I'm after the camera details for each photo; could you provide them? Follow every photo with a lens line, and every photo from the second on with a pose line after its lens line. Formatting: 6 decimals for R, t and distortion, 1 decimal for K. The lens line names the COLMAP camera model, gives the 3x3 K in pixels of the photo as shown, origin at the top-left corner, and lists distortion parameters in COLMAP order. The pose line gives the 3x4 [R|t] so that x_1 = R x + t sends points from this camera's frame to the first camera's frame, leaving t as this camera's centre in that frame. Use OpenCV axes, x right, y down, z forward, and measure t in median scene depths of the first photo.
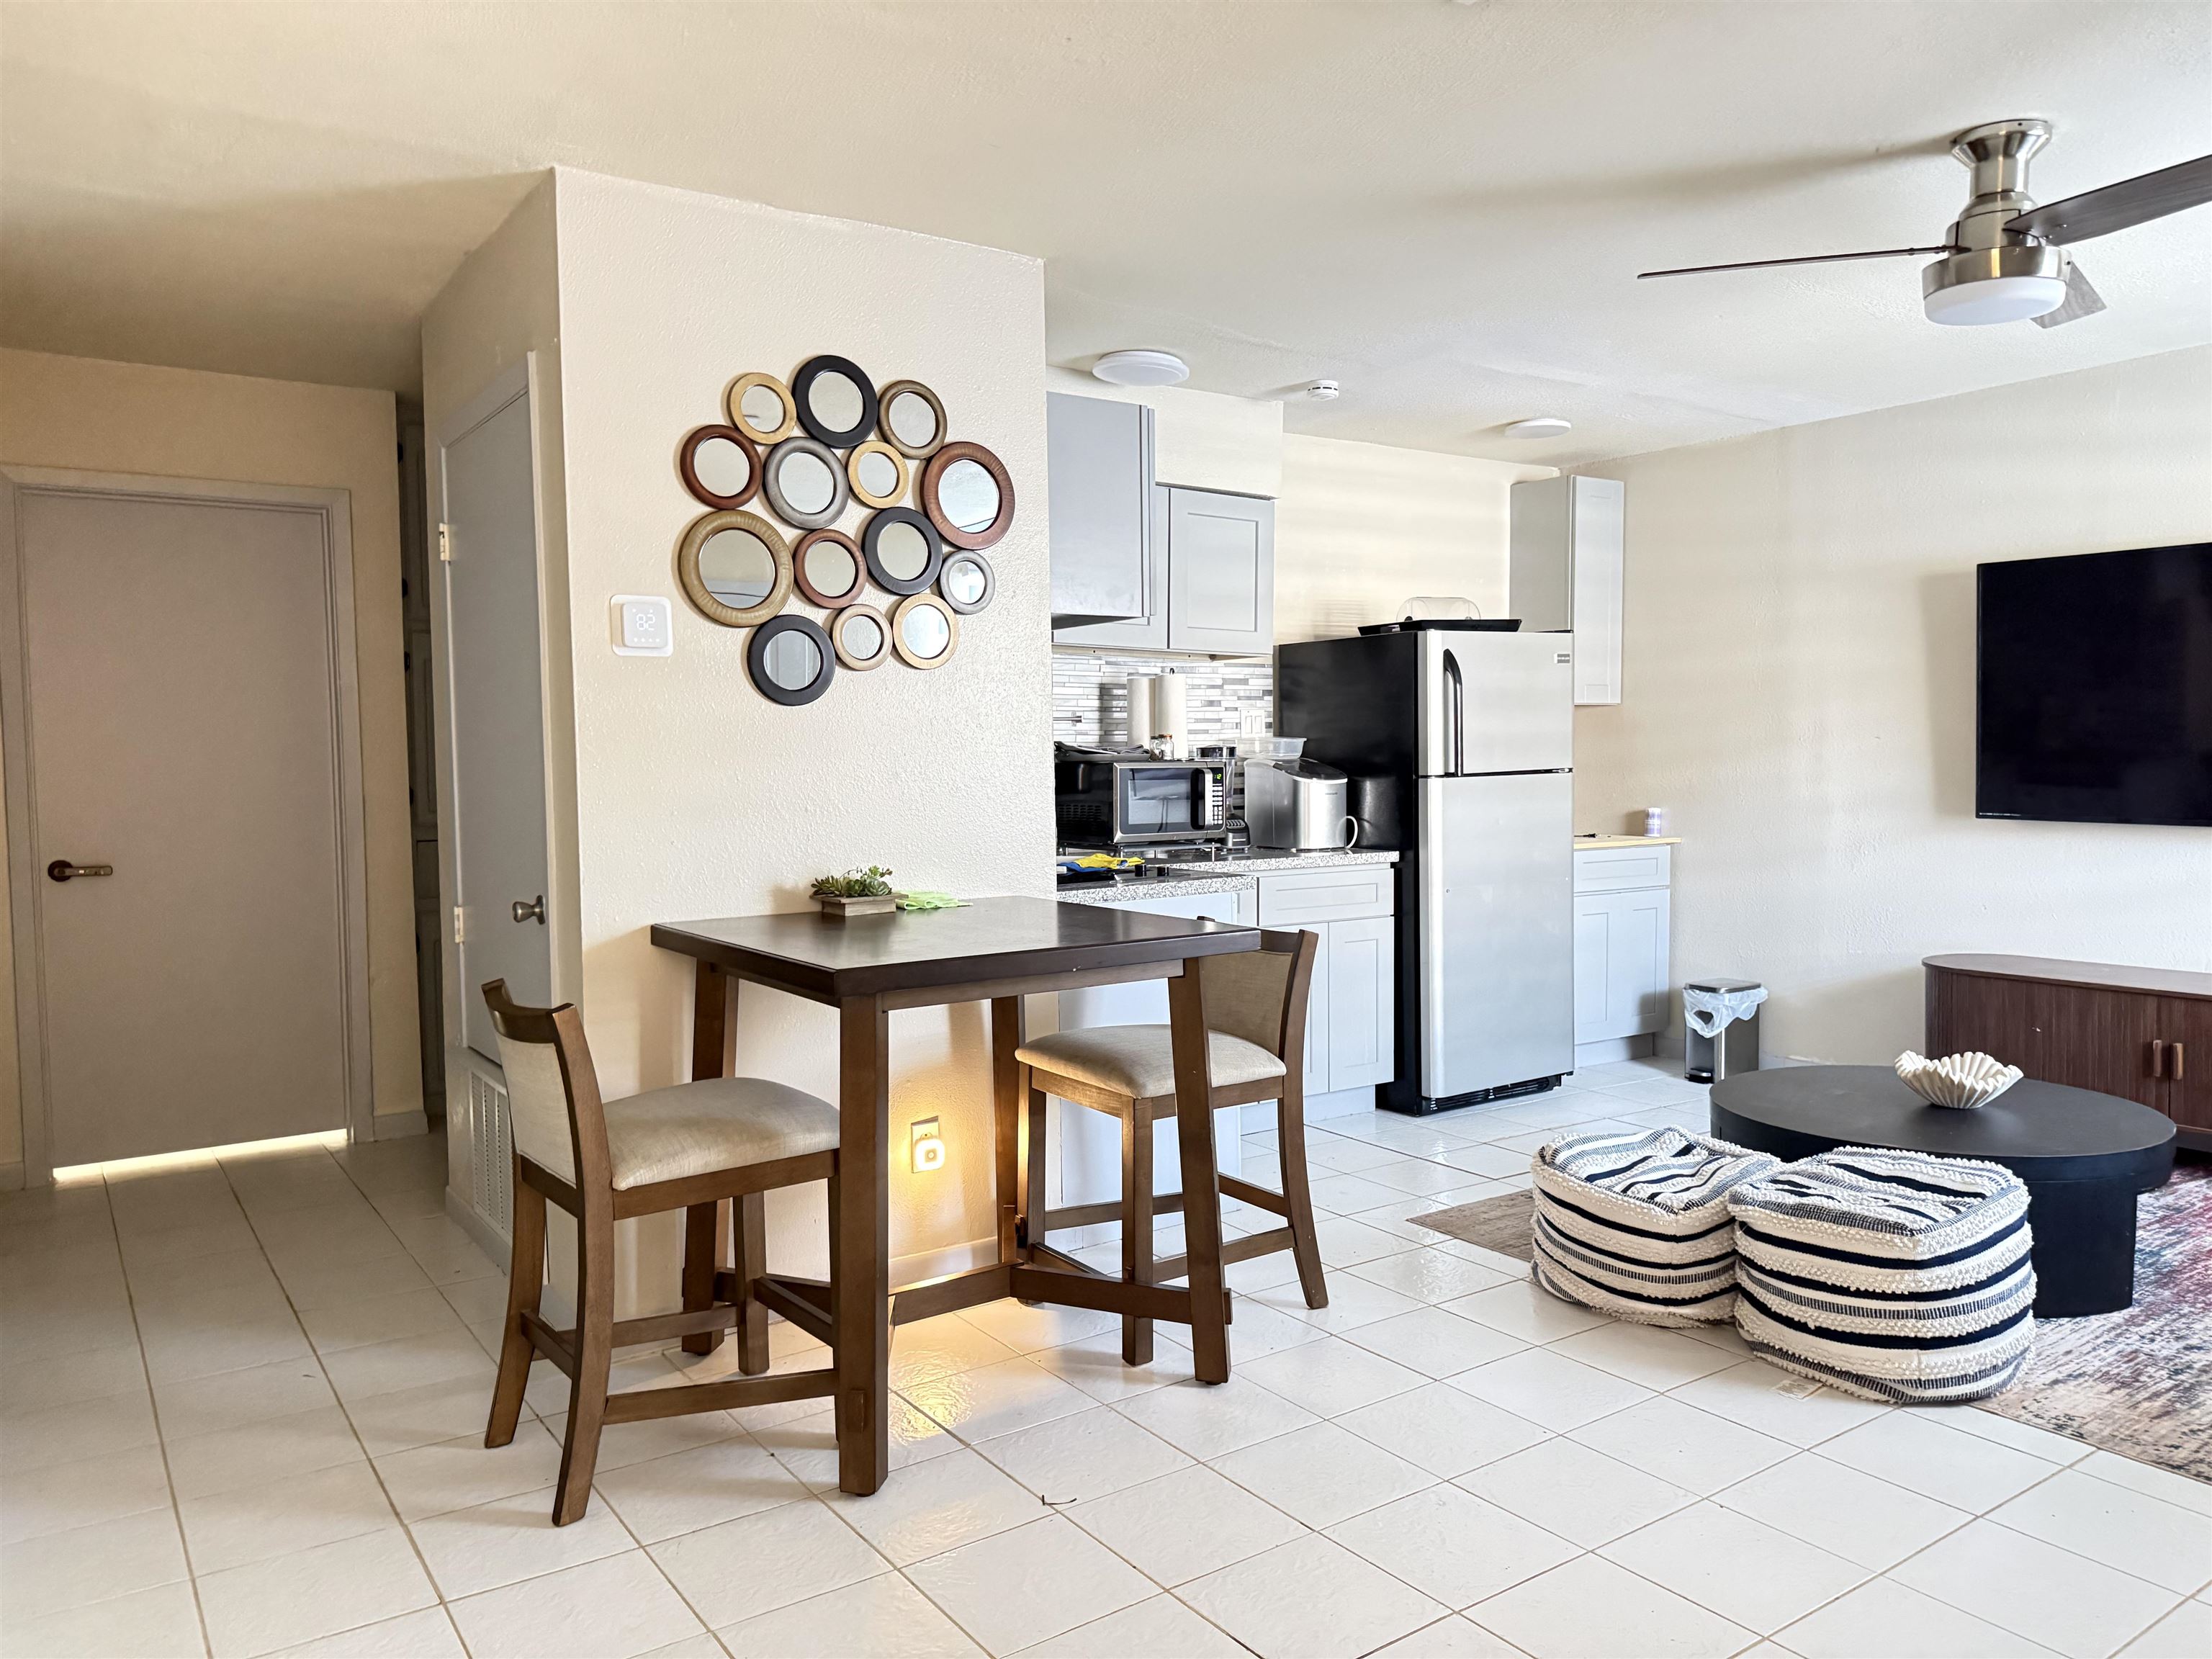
lens RADIAL K [[1539.1, 0, 1106.0], [0, 1539.1, 829.5], [0, 0, 1]] dist [0.041419, -0.084306]
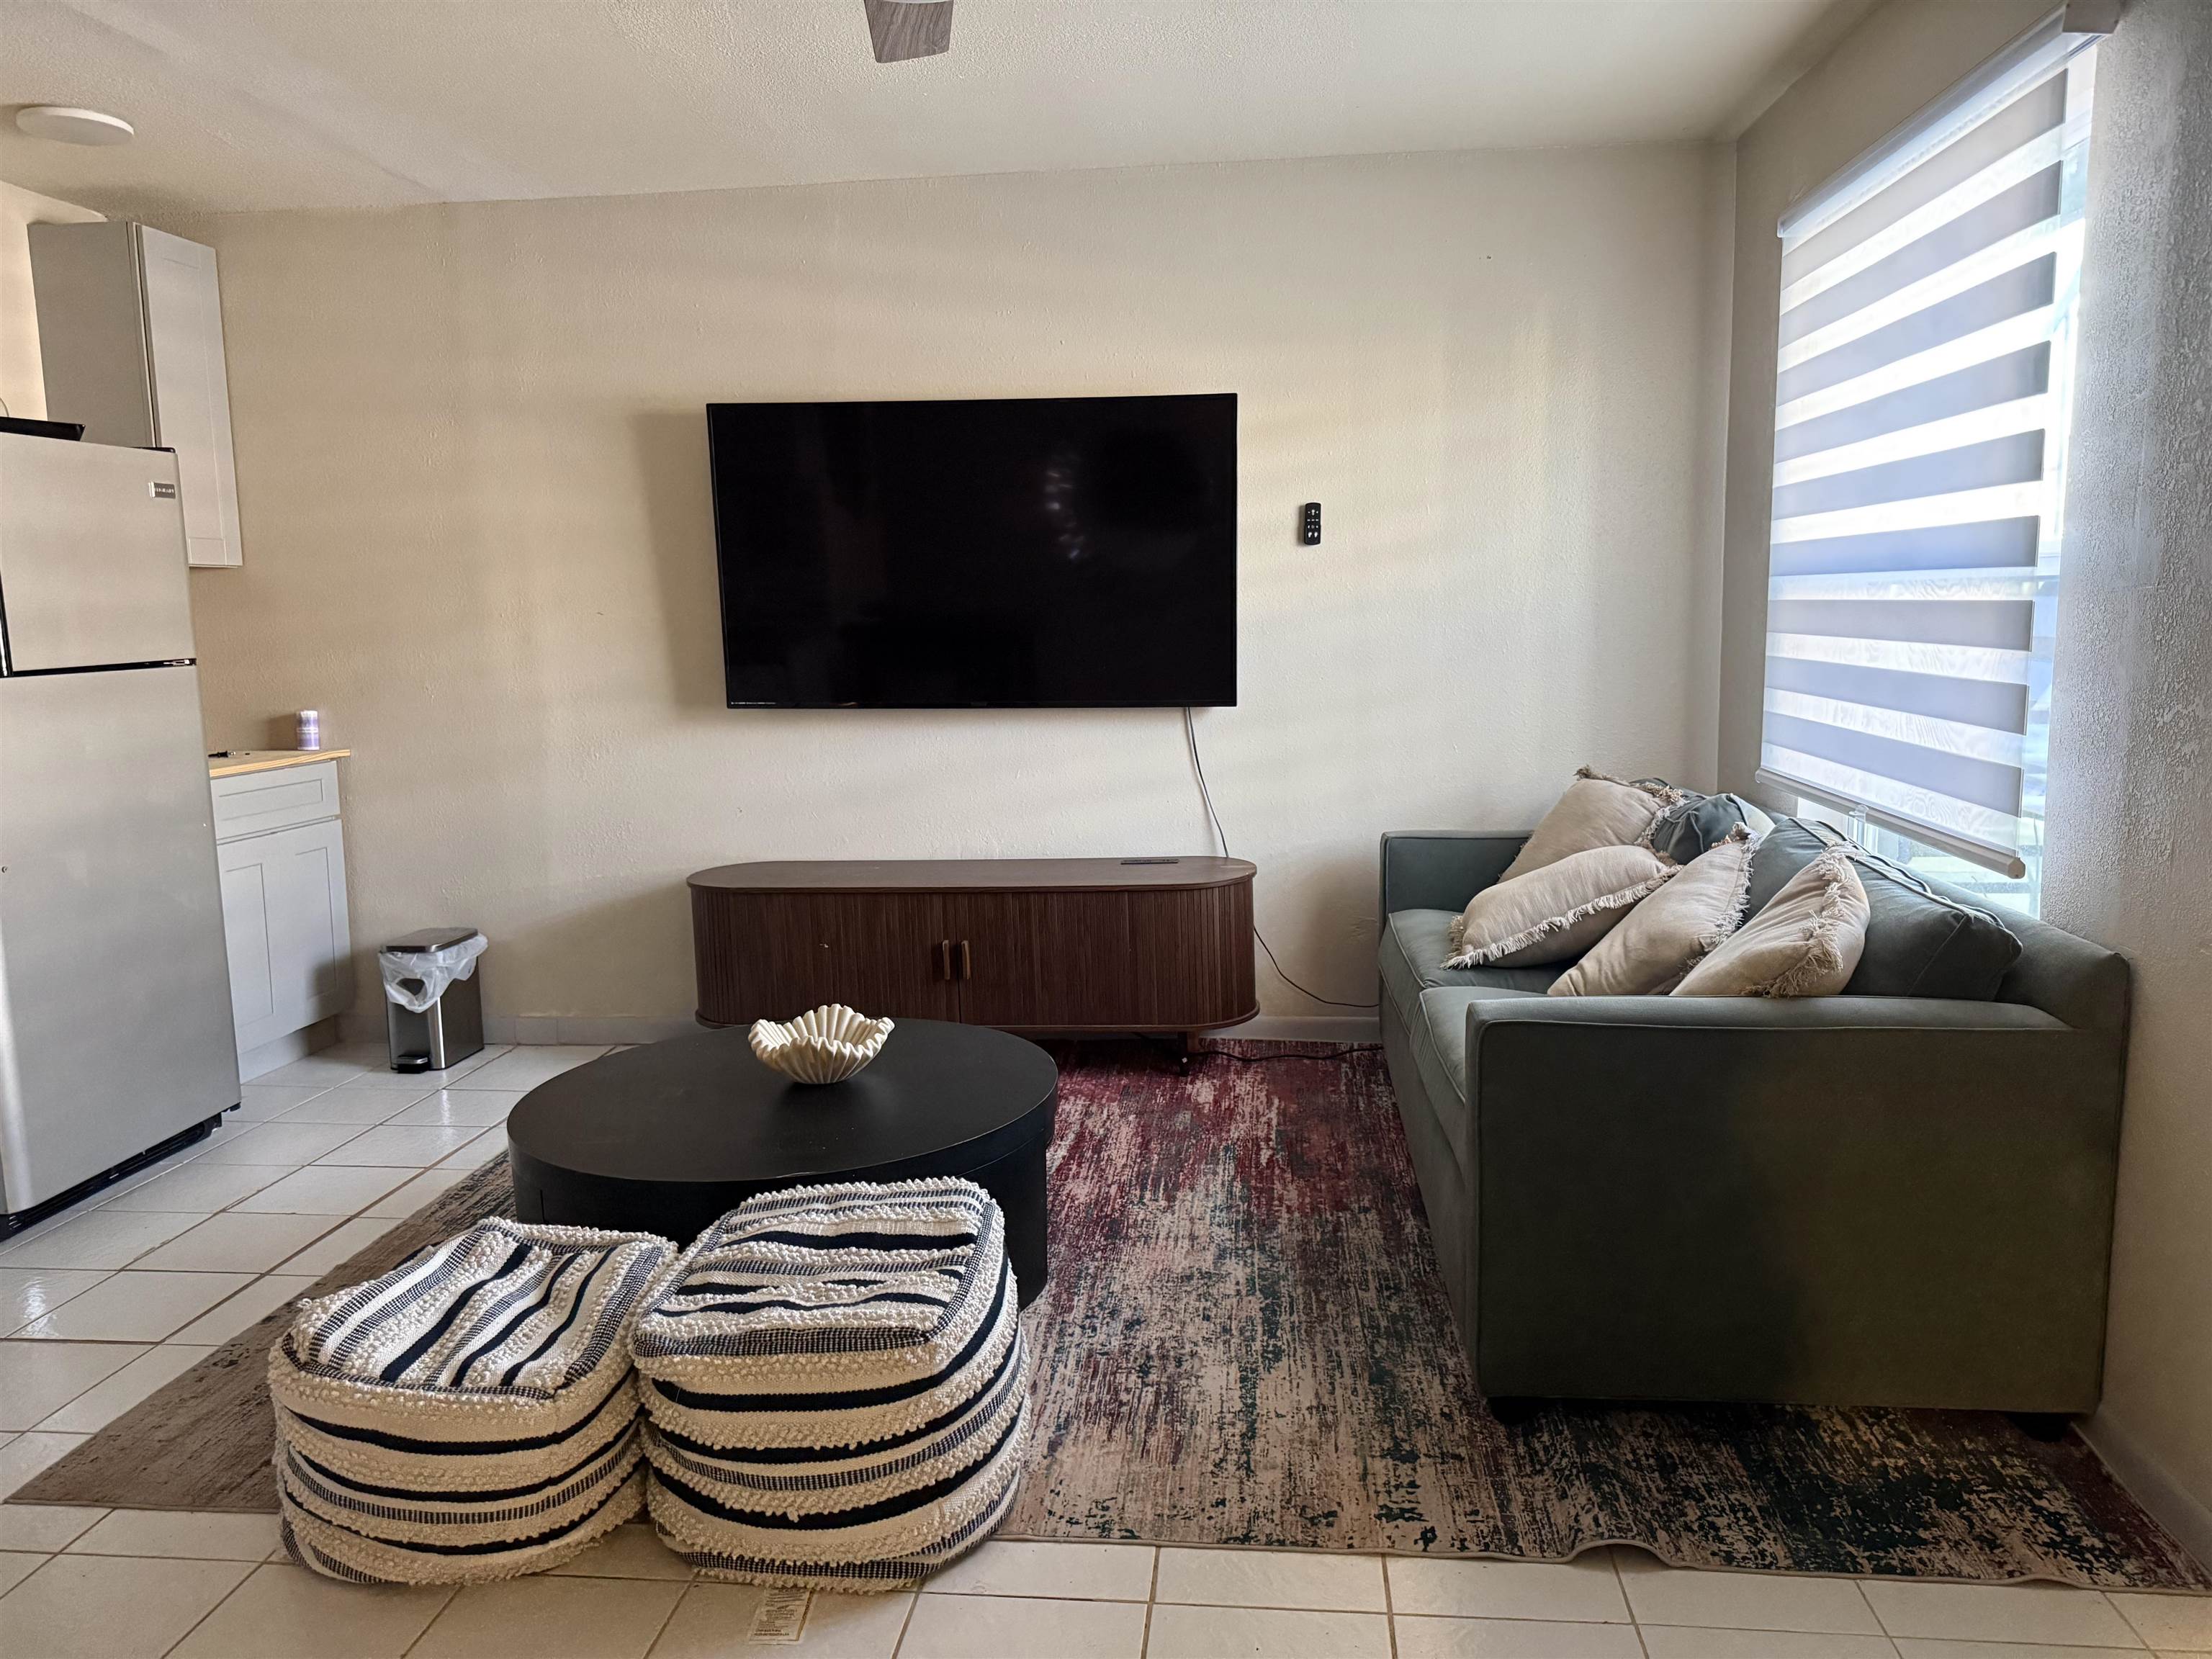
lens RADIAL K [[1558.6, 0, 1103.5], [0, 1558.6, 825.5], [0, 0, 1]] dist [0.025424, -0.031839]
pose [[0.650121, -0.101944, 0.752961, 0.064365], [0.048608, 0.994509, 0.092679, -0.018250], [-0.758274, -0.023653, 0.651507, 0.405652]]
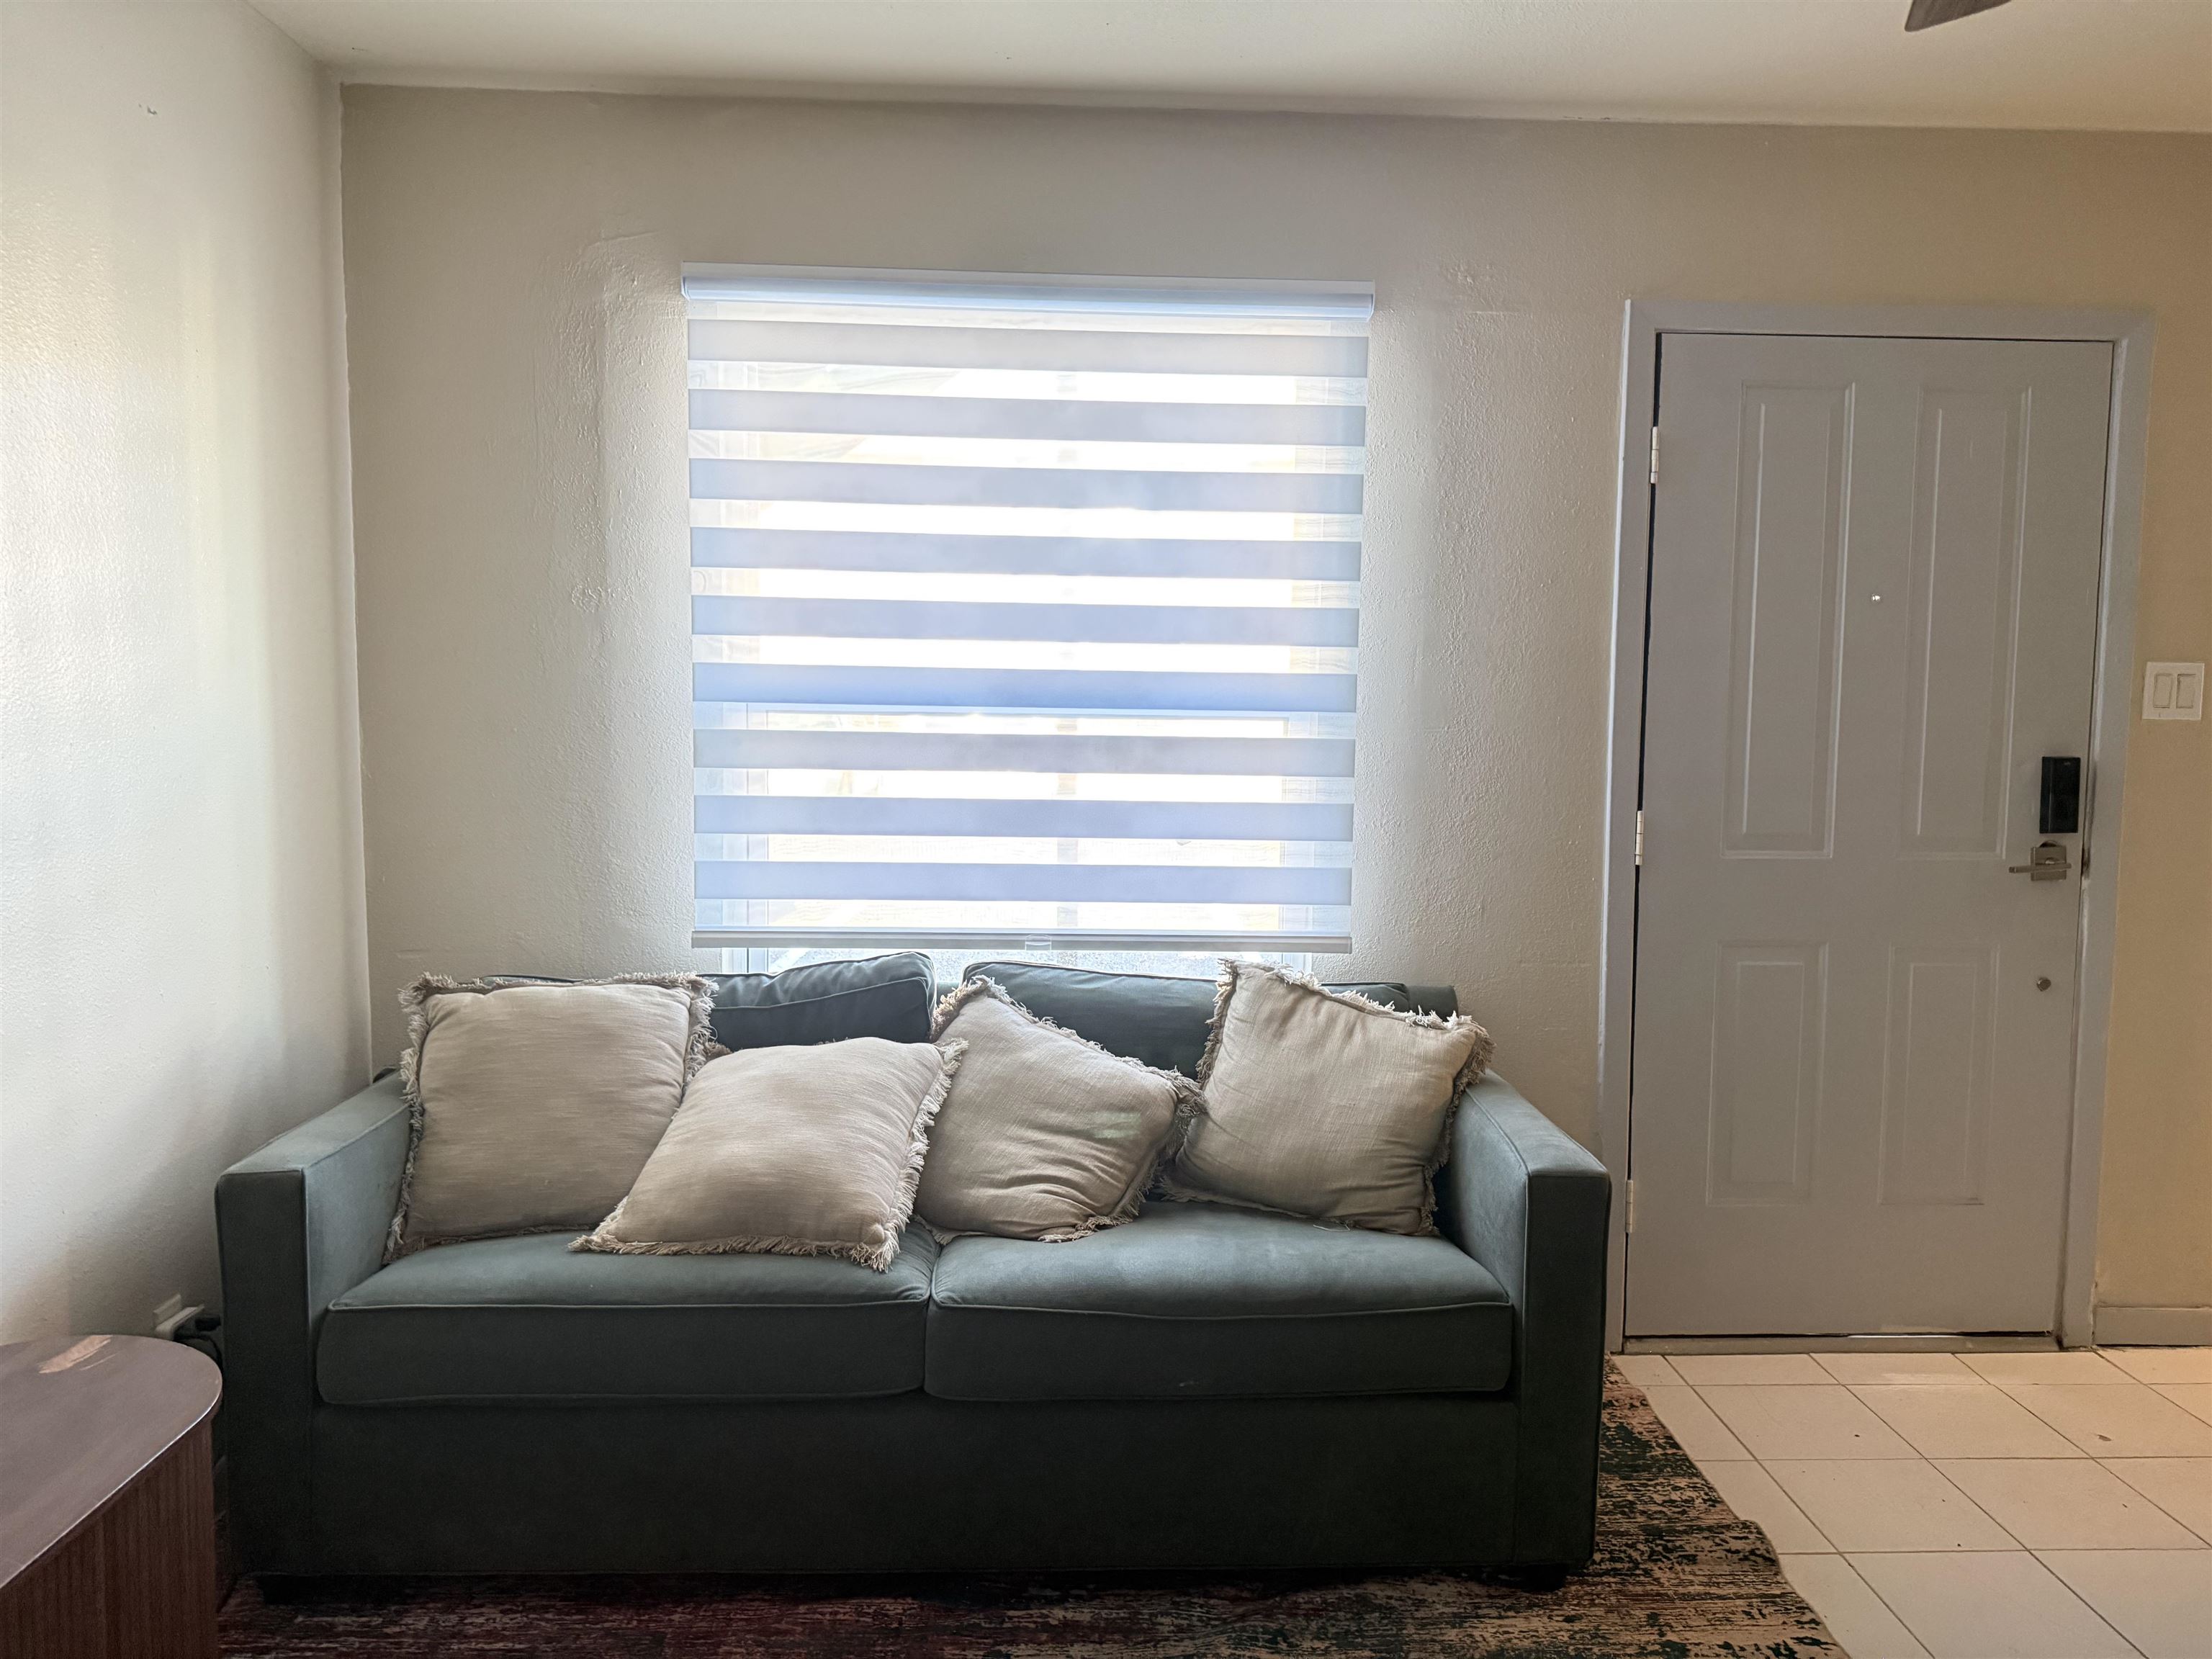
lens RADIAL K [[1555.4, 0, 1106.0], [0, 1555.4, 829.5], [0, 0, 1]] dist [0.026504, -0.031579]
pose [[-0.843099, -0.042727, 0.536059, 0.482717], [0.025786, 0.992480, 0.119662, -0.087317], [-0.537140, 0.114710, -0.835657, 1.320432]]
